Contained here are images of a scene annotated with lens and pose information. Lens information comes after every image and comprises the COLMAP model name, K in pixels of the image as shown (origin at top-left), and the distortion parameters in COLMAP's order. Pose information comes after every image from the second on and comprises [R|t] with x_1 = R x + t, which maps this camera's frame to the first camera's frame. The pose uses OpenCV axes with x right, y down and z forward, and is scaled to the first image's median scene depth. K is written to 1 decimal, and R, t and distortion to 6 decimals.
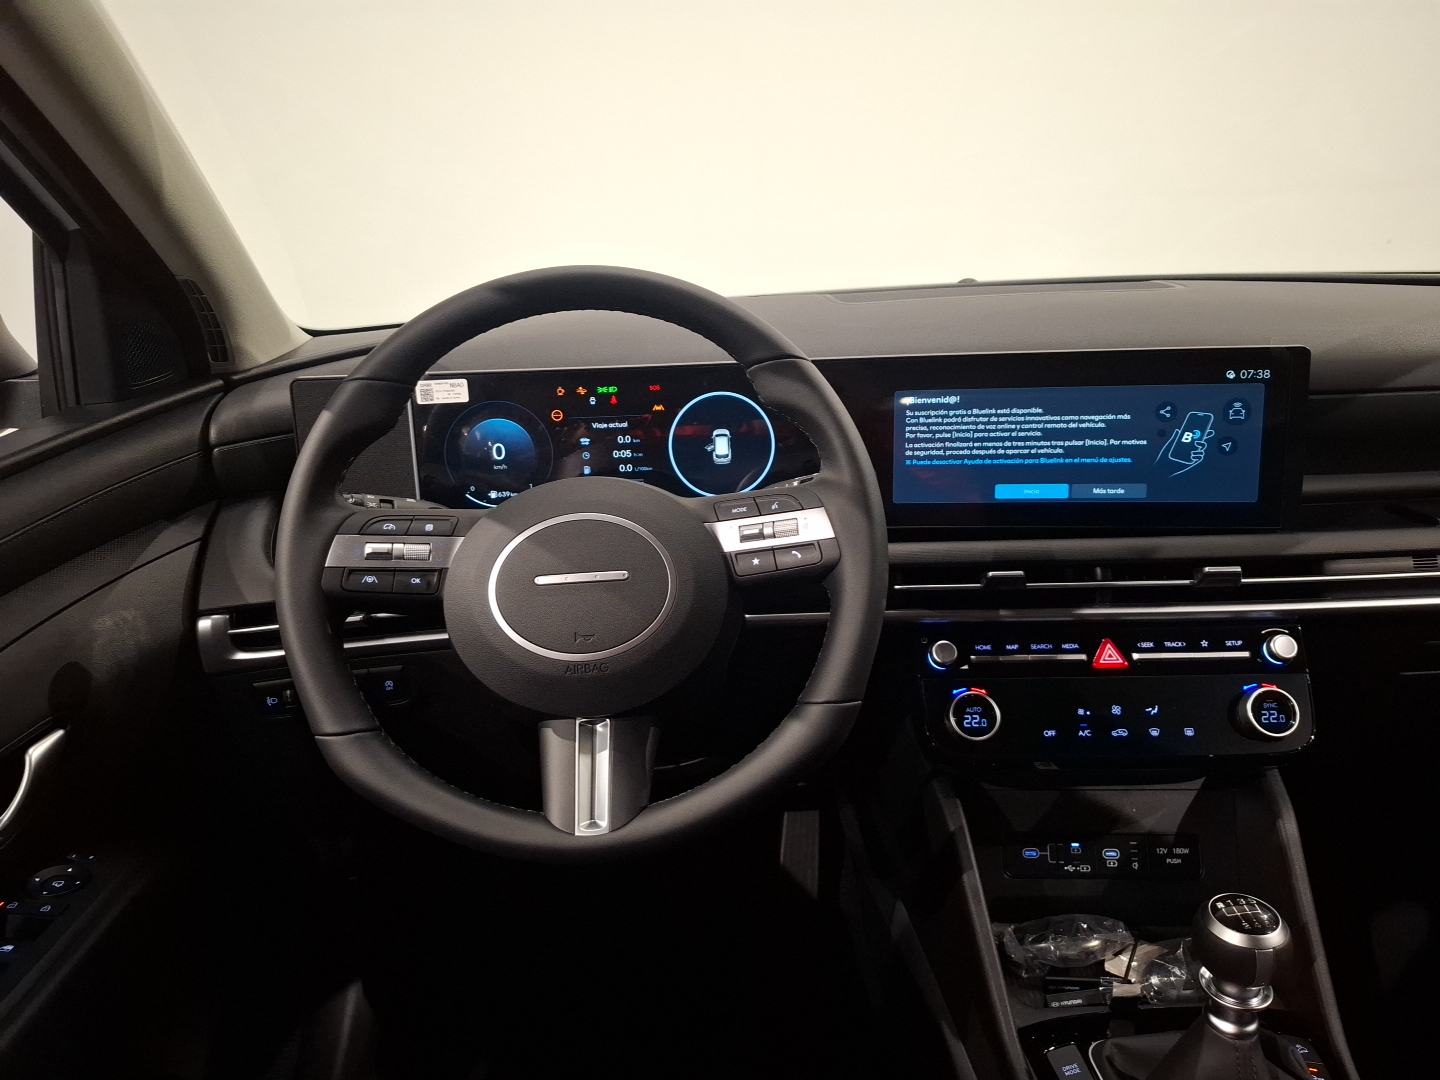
lens RADIAL K [[955.7, 0, 725.4], [0, 955.7, 537.3], [0, 0, 1]] dist [0.082758, -0.009516]
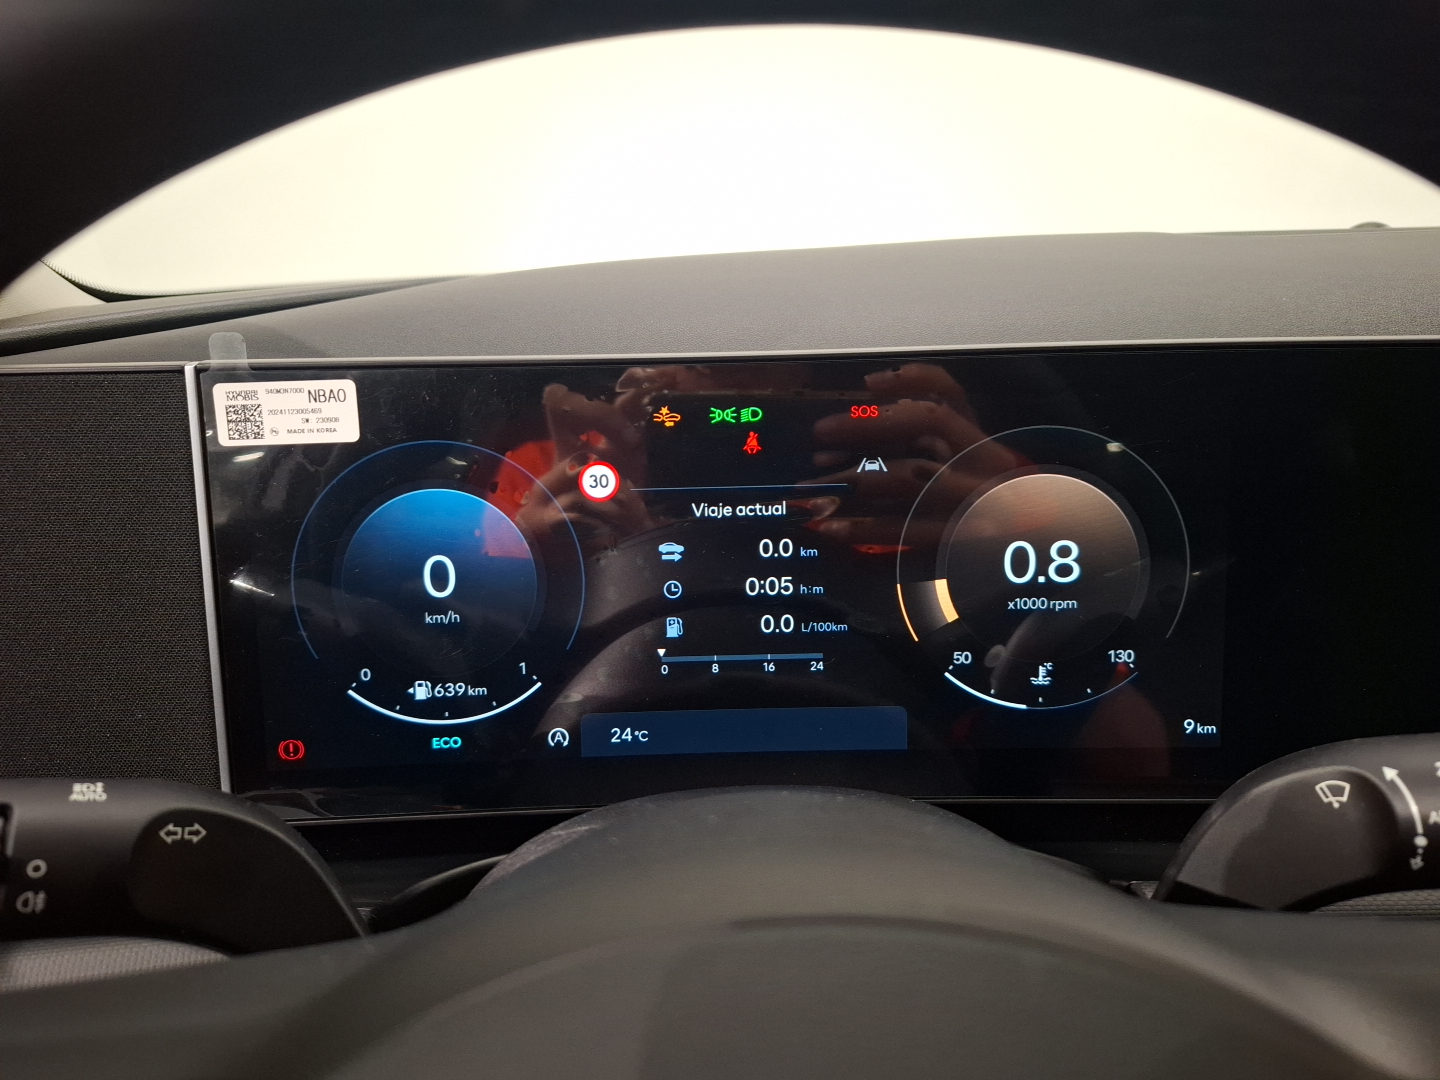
lens RADIAL K [[955.7, 0, 713.6], [0, 955.7, 533.1], [0, 0, 1]] dist [0.082758, -0.009516]
pose [[0.999687, 0.019051, -0.016214, -0.128526], [-0.019731, 0.998886, -0.042865, -0.095026], [0.015380, 0.043172, 0.998949, 0.649903]]
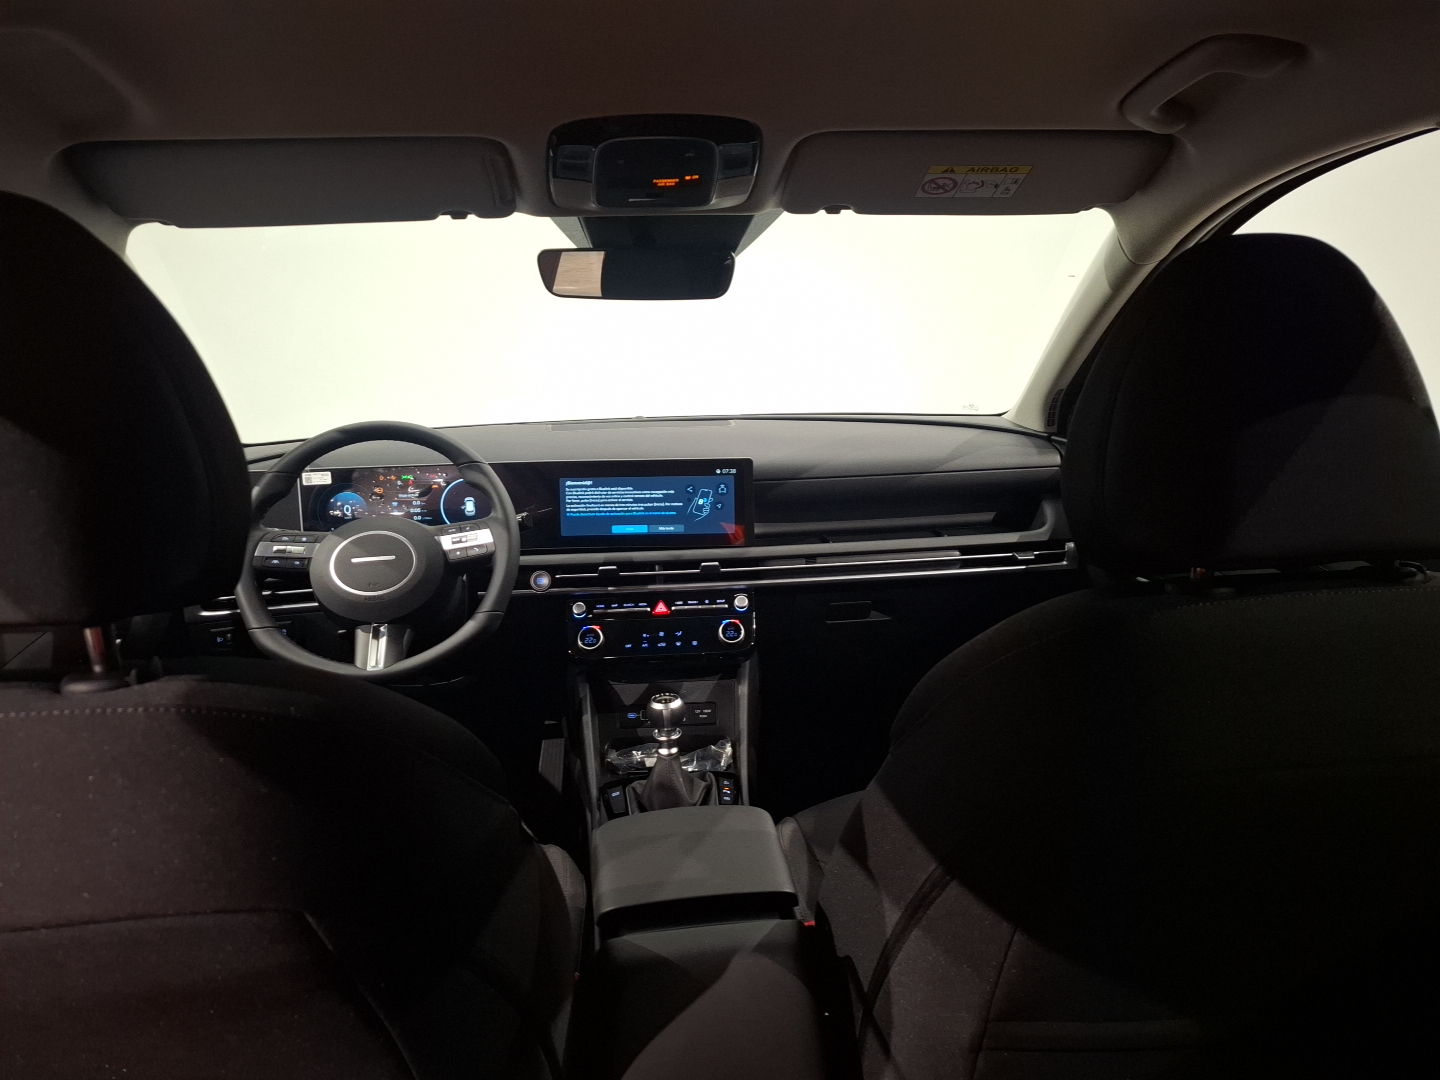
lens RADIAL K [[955.7, 0, 728.4], [0, 955.7, 543.6], [0, 0, 1]] dist [0.082758, -0.009516]
pose [[0.996575, -0.007276, 0.082378, 0.371162], [0.014416, 0.996155, -0.086409, 0.160990], [-0.081432, 0.087300, 0.992848, -0.998199]]
